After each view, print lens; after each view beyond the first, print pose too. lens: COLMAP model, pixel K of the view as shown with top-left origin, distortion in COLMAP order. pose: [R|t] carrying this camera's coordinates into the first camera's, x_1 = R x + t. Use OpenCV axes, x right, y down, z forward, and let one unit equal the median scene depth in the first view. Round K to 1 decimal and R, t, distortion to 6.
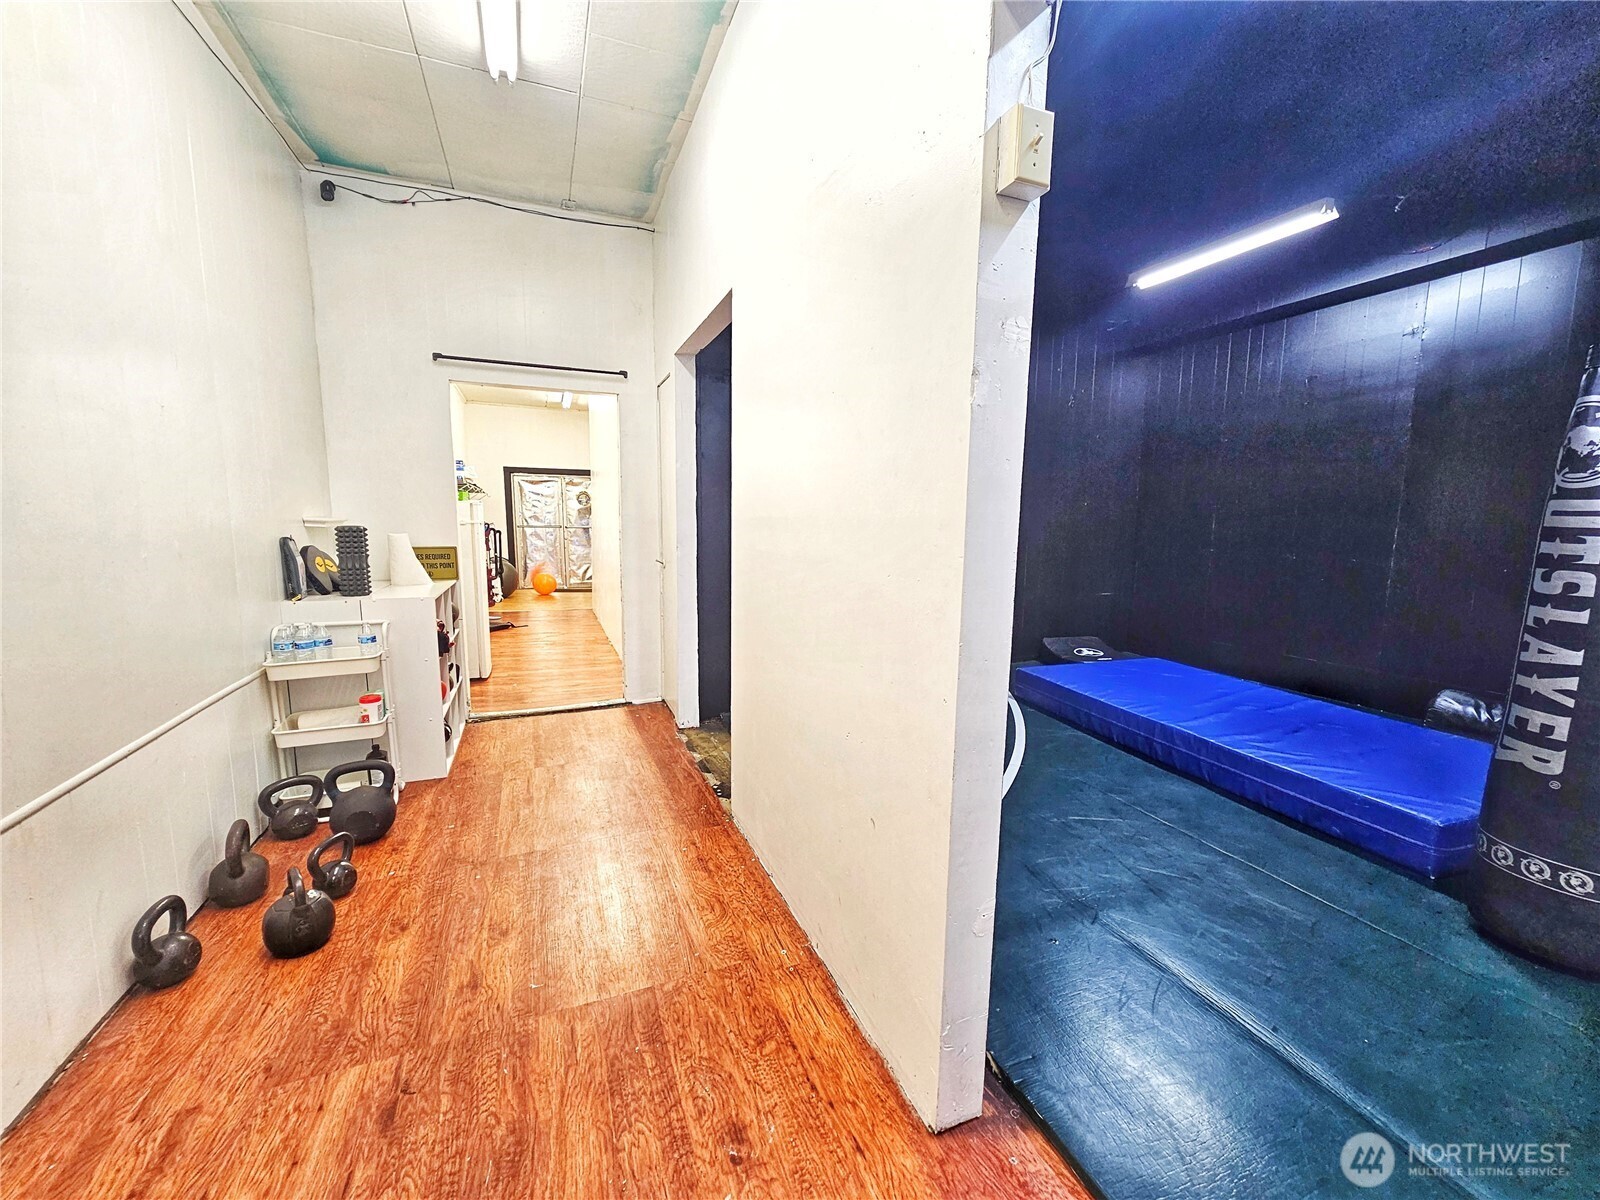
lens RADIAL K [[651.5, 0, 804.8], [0, 651.5, 603.8], [0, 0, 1]] dist [-0.000281, 0.000539]
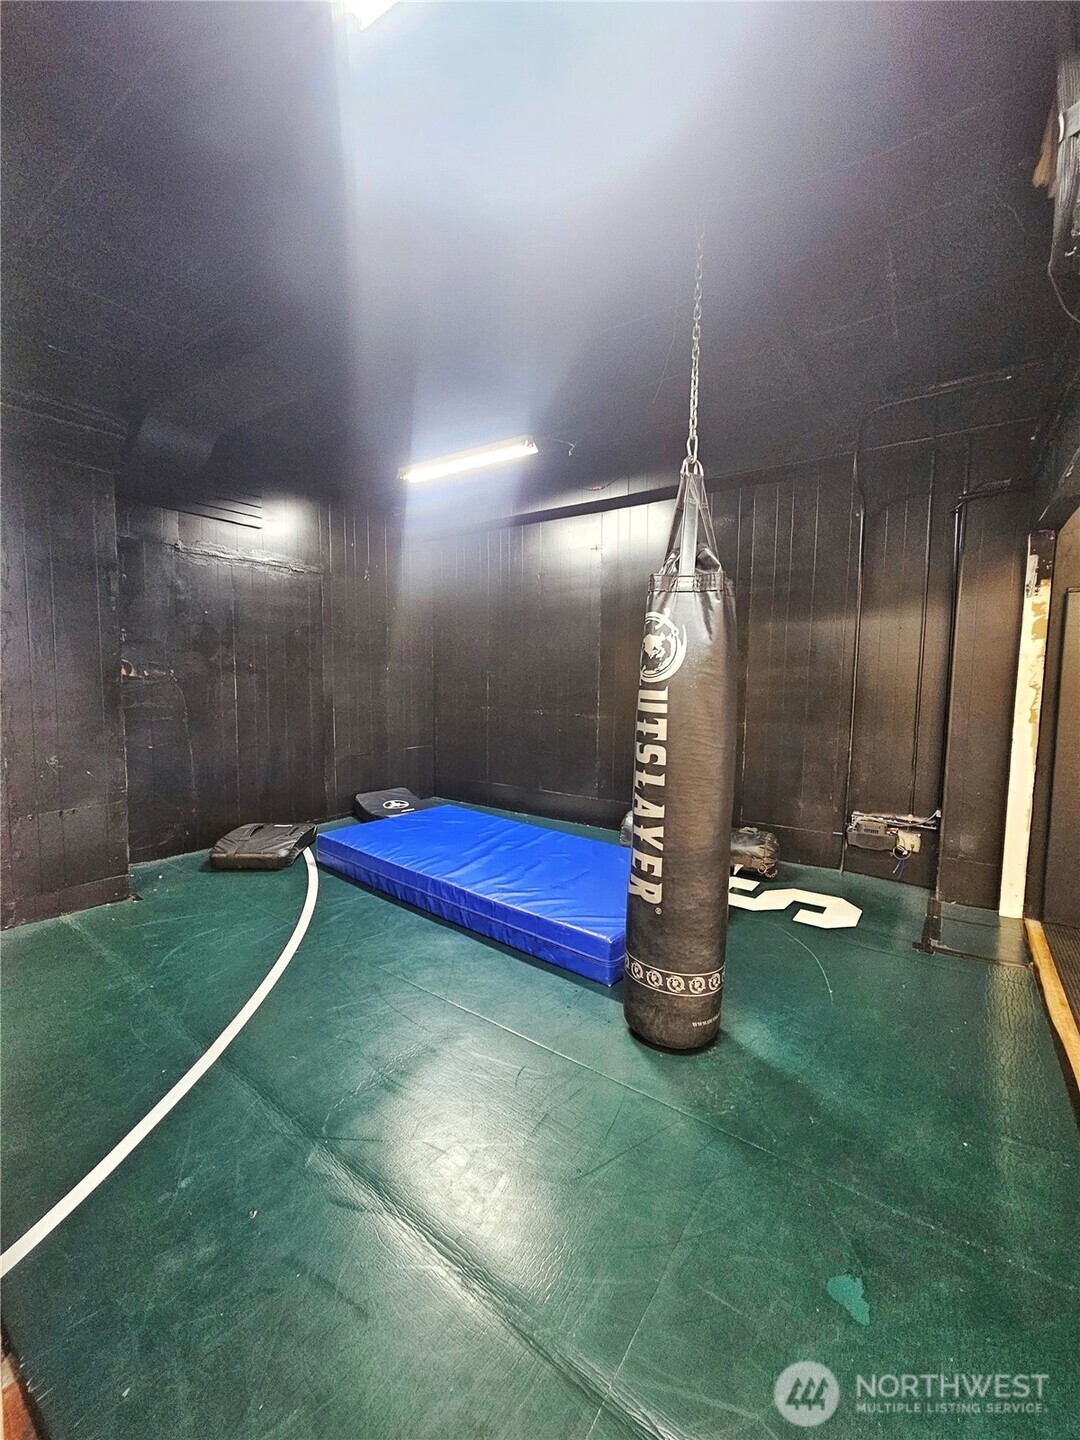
lens RADIAL K [[586.4, 0, 531.0], [0, 586.4, 714.2], [0, 0, 1]] dist [-0.000281, 0.000539]
pose [[0.846755, -0.039675, 0.530502, 0.327502], [0.067182, 0.997206, -0.032652, -0.083424], [-0.527724, 0.063288, 0.847055, 0.125541]]
